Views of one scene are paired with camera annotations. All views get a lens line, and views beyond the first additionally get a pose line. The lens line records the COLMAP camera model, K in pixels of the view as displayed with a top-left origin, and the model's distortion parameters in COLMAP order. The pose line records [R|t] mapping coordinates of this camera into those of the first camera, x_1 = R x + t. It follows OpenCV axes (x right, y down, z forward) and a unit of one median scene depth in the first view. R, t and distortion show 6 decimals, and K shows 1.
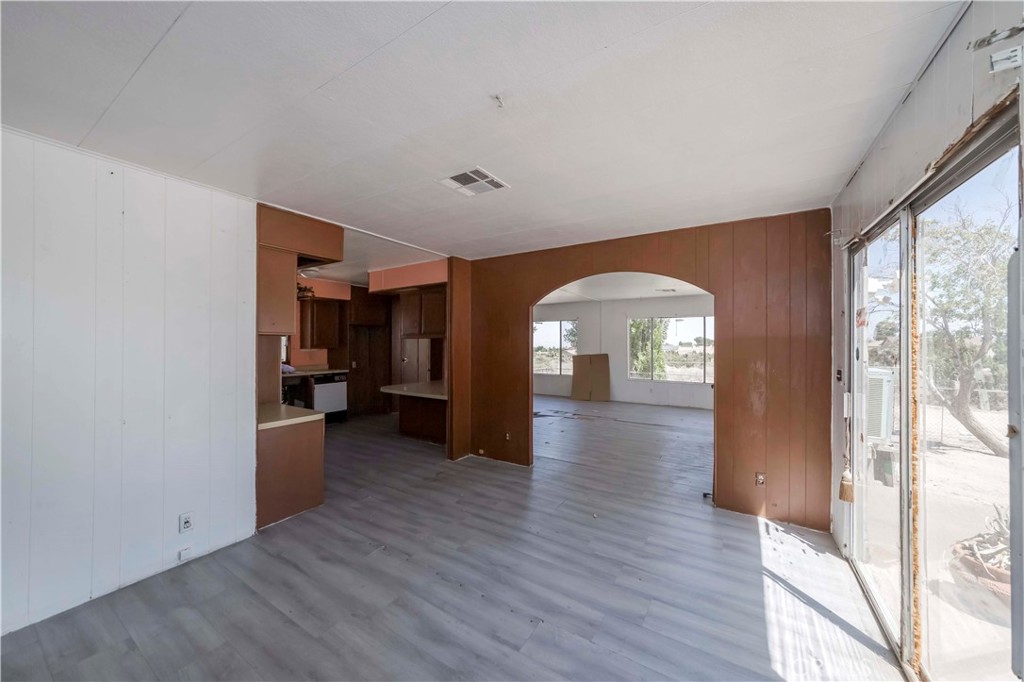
lens RADIAL K [[365.0, 0, 513.0], [0, 365.0, 342.9], [0, 0, 1]] dist [0.003235, -0.000155]
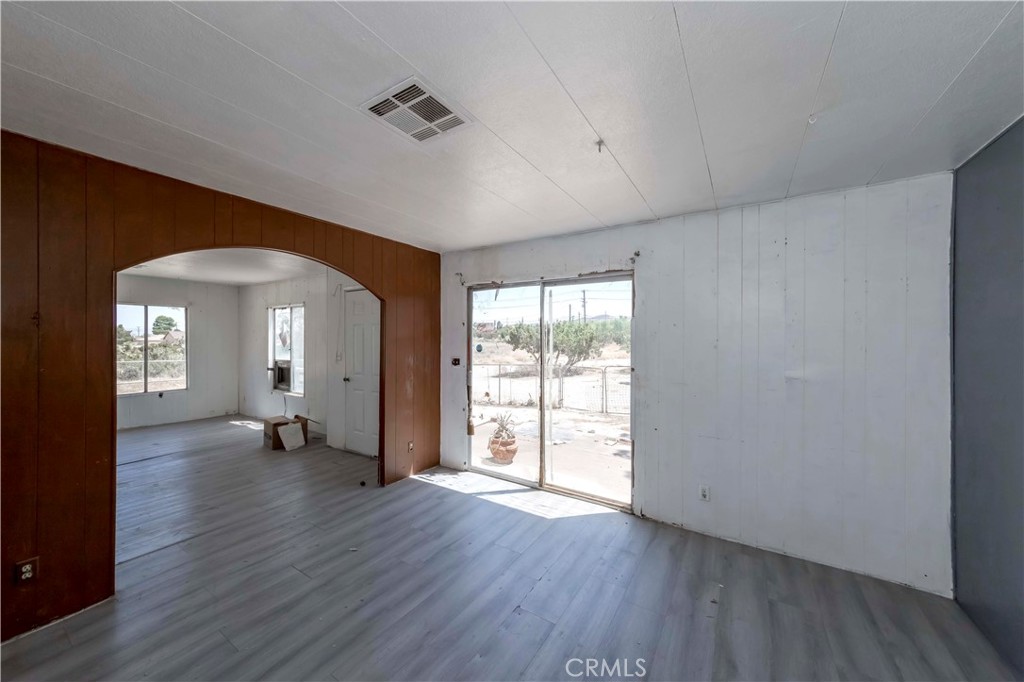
lens RADIAL K [[365.0, 0, 509.5], [0, 365.0, 338.2], [0, 0, 1]] dist [0.003235, -0.000155]
pose [[0.013282, -0.001485, 0.999911, -0.440830], [-0.002047, 0.999997, 0.001513, -0.011254], [-0.999910, -0.002067, 0.013279, 0.453128]]
